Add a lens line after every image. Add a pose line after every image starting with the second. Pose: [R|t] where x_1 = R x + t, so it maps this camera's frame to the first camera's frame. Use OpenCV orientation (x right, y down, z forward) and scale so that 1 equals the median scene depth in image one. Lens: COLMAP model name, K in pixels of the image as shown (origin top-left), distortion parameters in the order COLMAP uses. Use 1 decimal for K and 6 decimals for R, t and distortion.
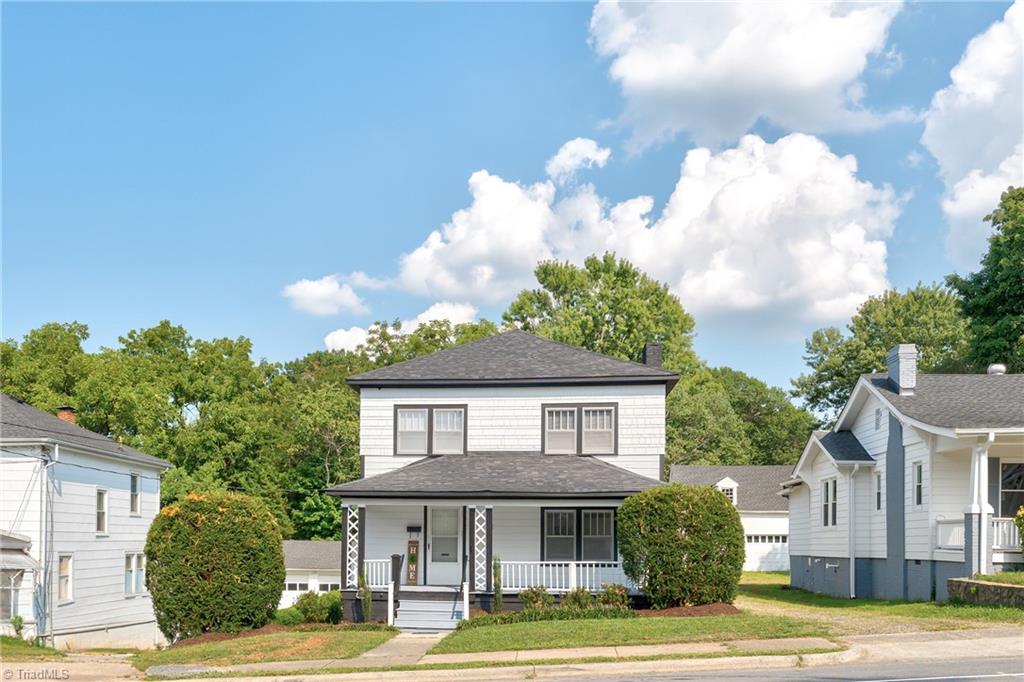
lens RADIAL K [[891.0, 0, 463.5], [0, 891.0, 499.2], [0, 0, 1]] dist [-0.005119, -0.006437]
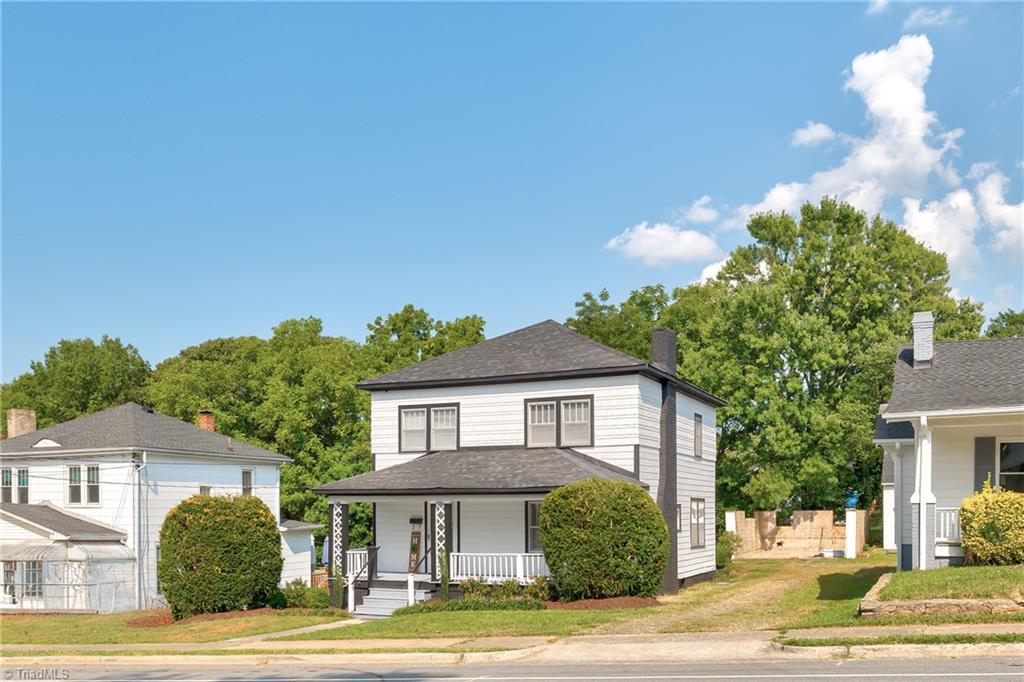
lens RADIAL K [[932.3, 0, 513.2], [0, 932.3, 508.4], [0, 0, 1]] dist [-0.000967, 0.000102]
pose [[0.955242, -0.013278, -0.295528, 0.390495], [0.026862, 0.998758, 0.041953, -0.025729], [0.294604, -0.048014, 0.954413, -0.039193]]
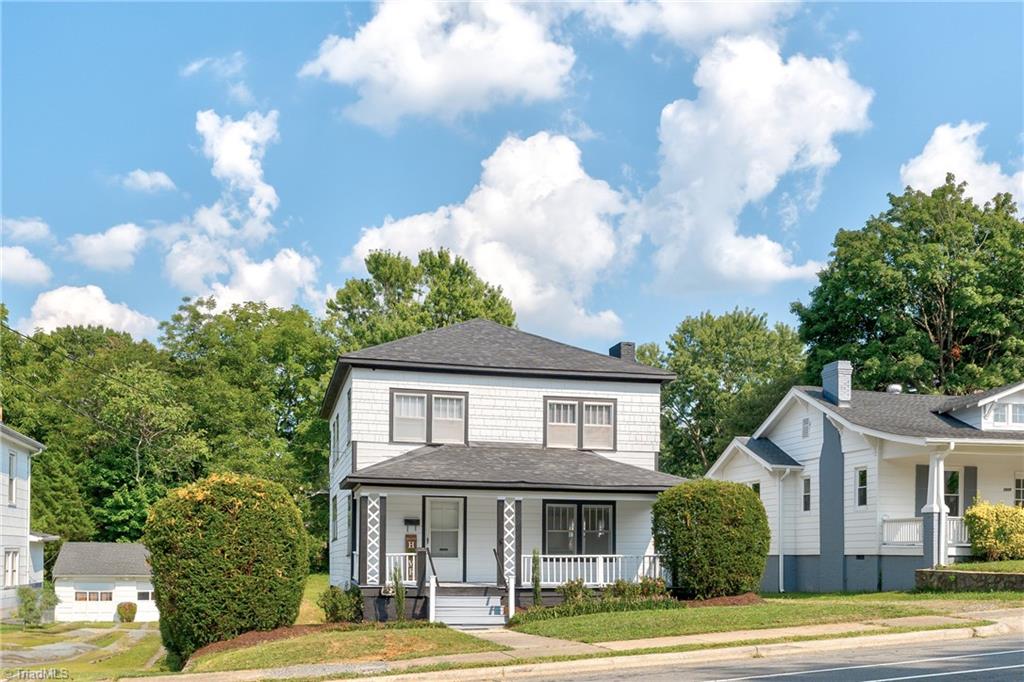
lens RADIAL K [[932.3, 0, 513.2], [0, 932.3, 508.4], [0, 0, 1]] dist [-0.000967, 0.000102]
pose [[0.944054, 0.017223, 0.329341, -0.278109], [-0.017854, 0.999840, -0.001109, 0.018378], [-0.329307, -0.004833, 0.944211, 0.041806]]
